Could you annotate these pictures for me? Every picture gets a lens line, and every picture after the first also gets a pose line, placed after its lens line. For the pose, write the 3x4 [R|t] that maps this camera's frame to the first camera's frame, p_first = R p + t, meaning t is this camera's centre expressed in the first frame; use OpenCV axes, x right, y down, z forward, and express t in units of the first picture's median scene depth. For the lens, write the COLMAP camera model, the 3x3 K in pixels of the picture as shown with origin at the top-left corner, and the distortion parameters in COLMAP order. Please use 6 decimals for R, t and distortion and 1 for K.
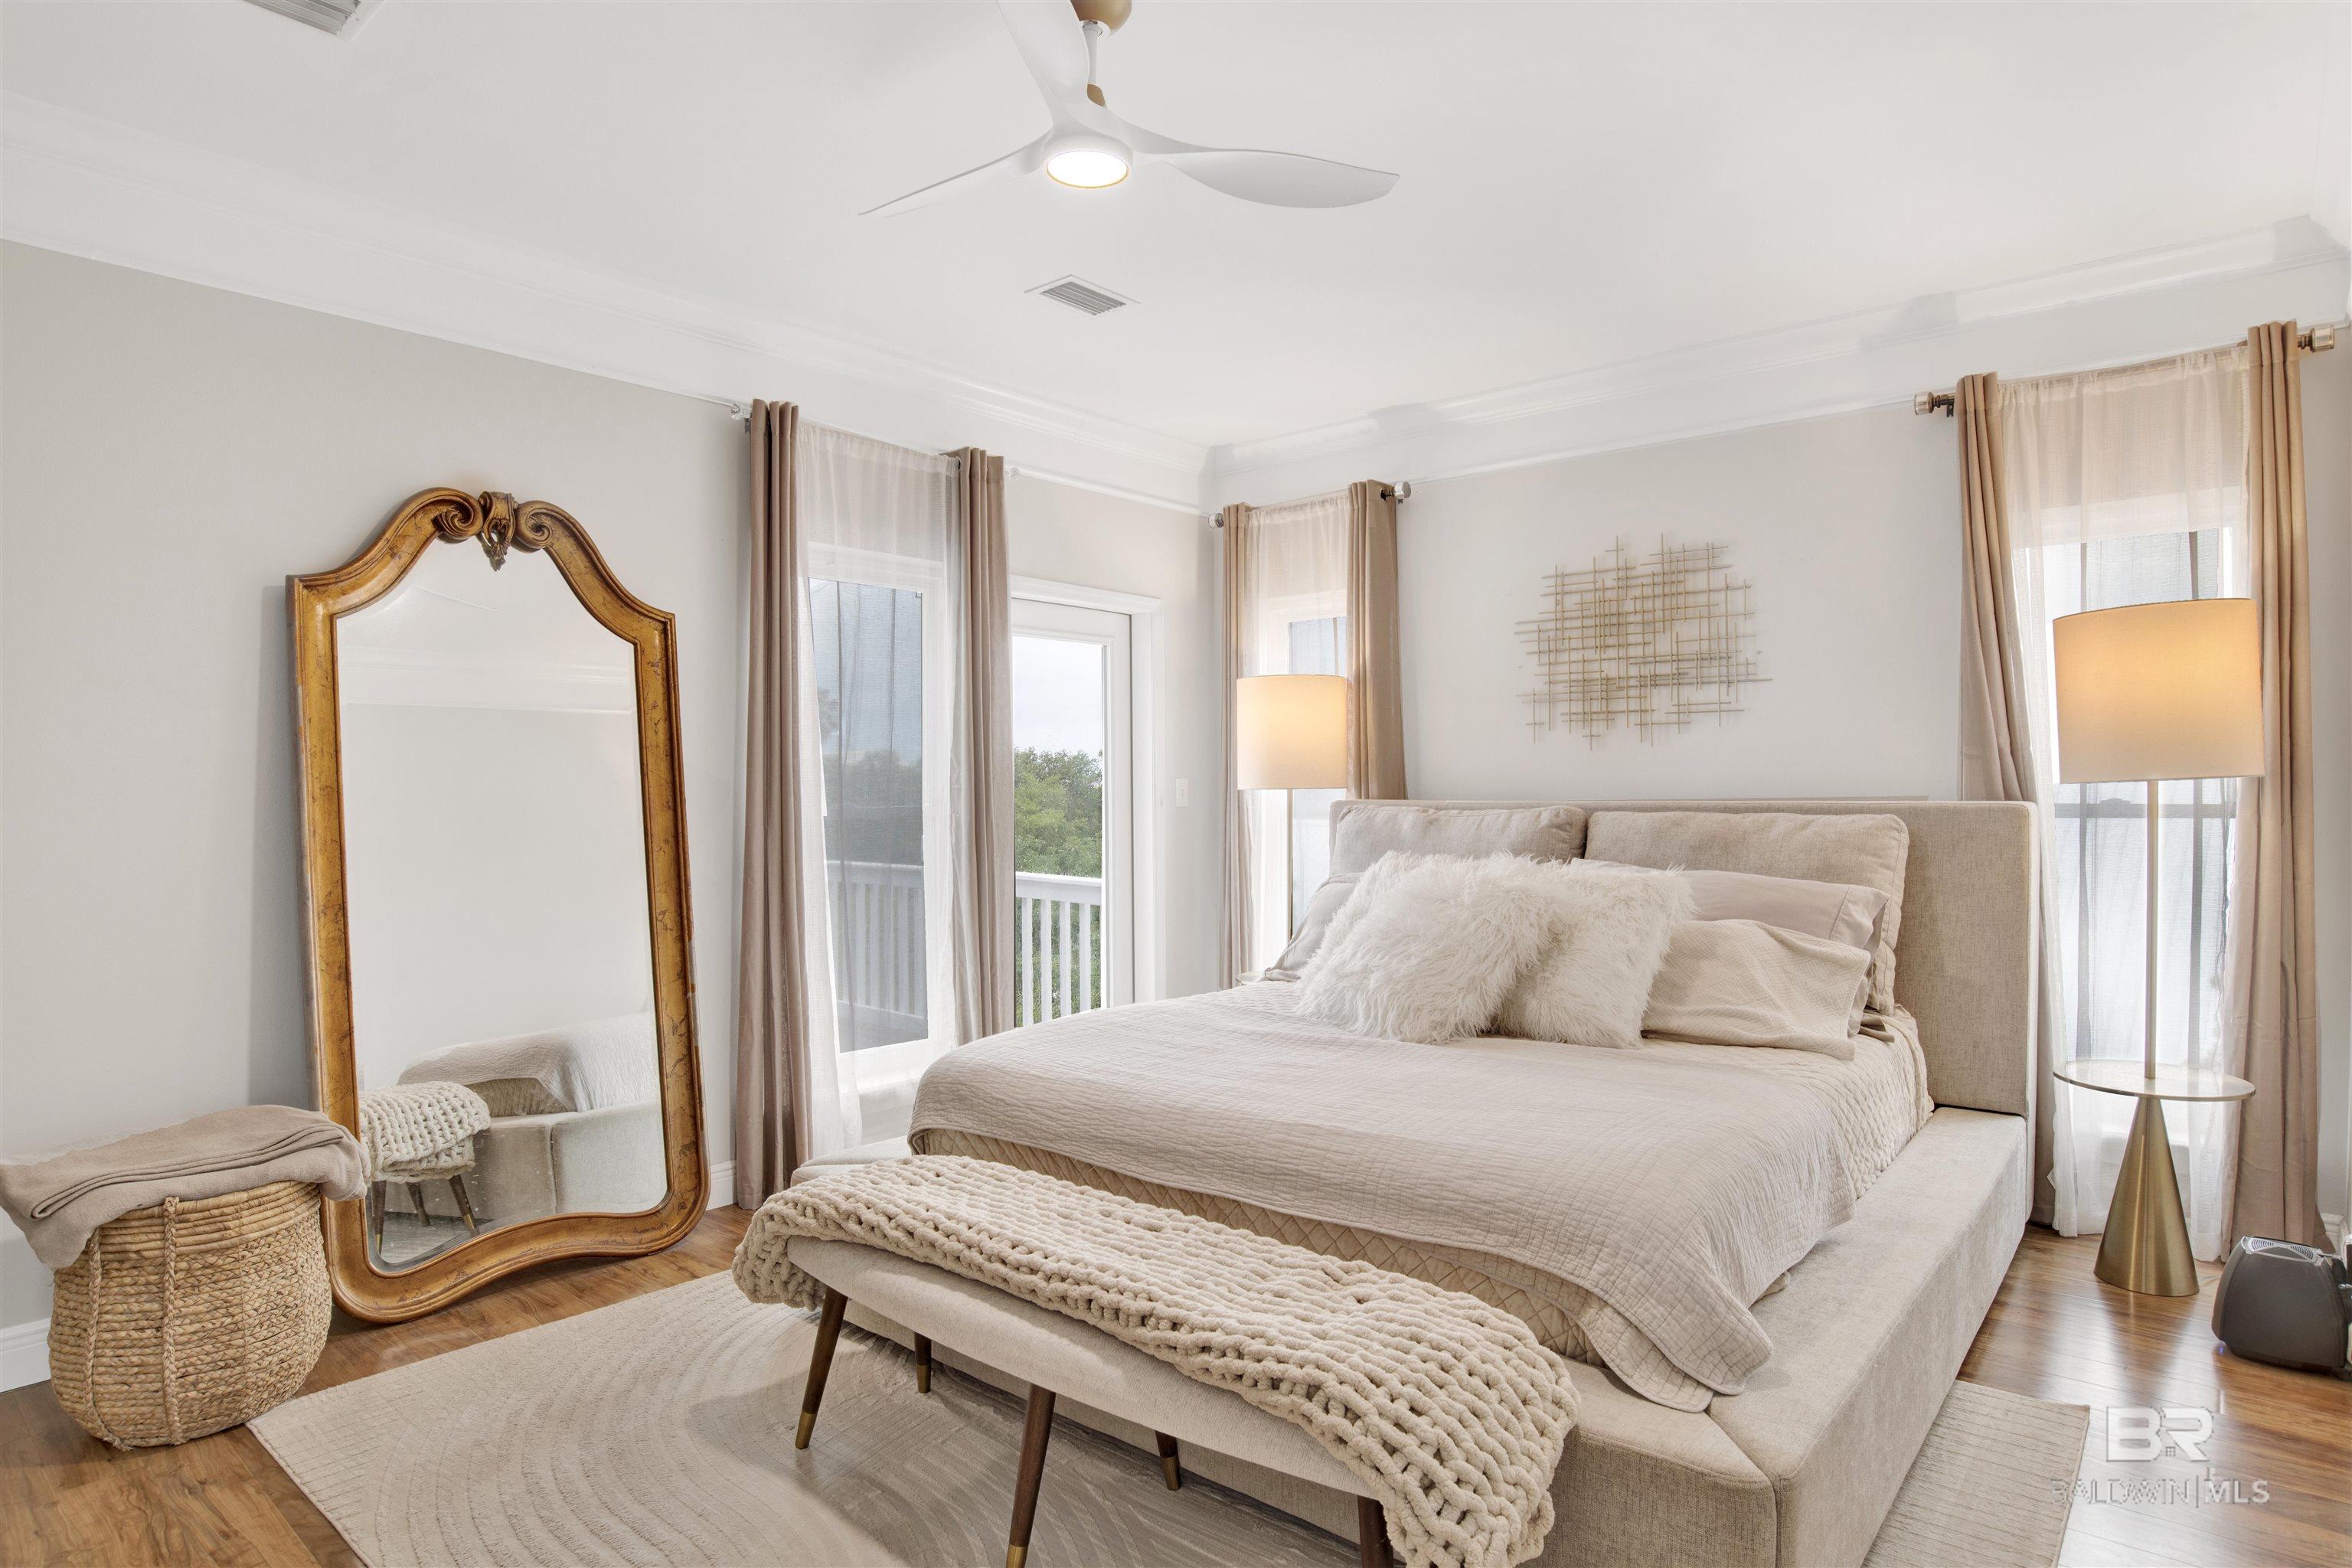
lens RADIAL K [[1294.2, 0, 1063.6], [0, 1294.2, 809.3], [0, 0, 1]] dist [-0.066469, 0.018268]
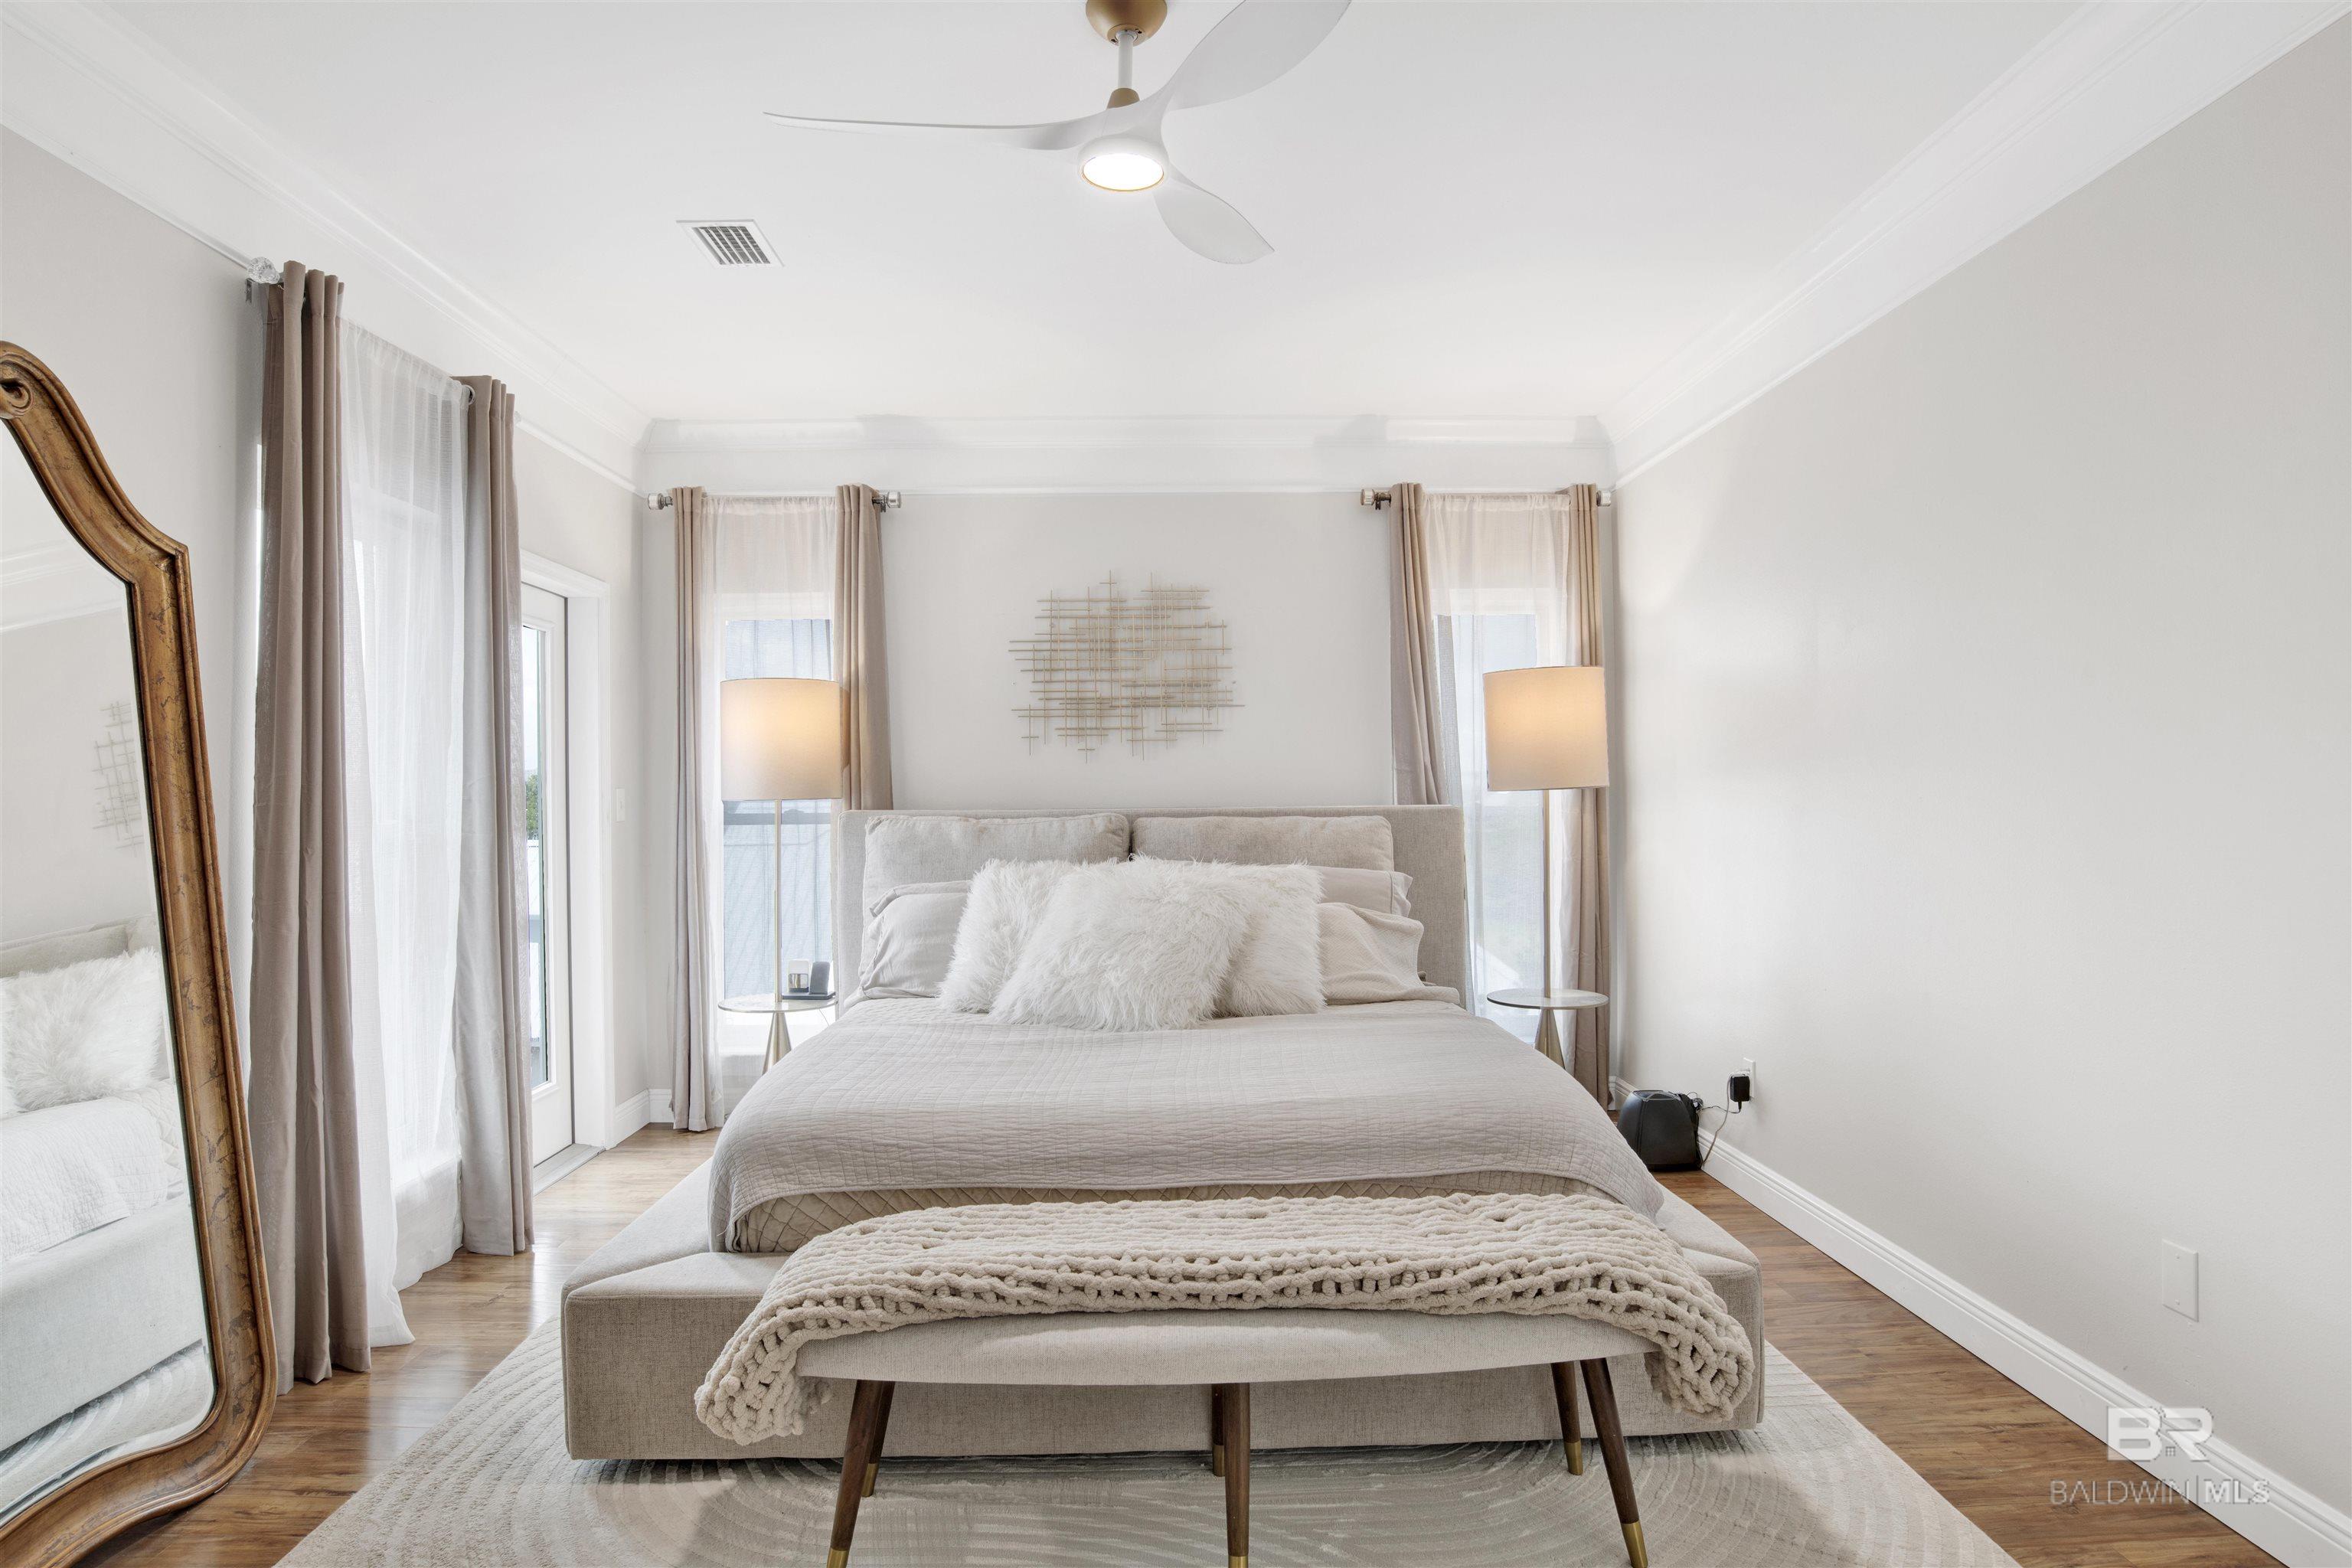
lens RADIAL K [[1348.7, 0, 1171.3], [0, 1348.7, 783.3], [0, 0, 1]] dist [-0.065493, 0.013532]
pose [[0.724675, 0.003827, 0.689080, -0.386735], [0.017943, 0.999541, -0.024421, 0.001046], [-0.688857, 0.030061, 0.724274, 0.134940]]
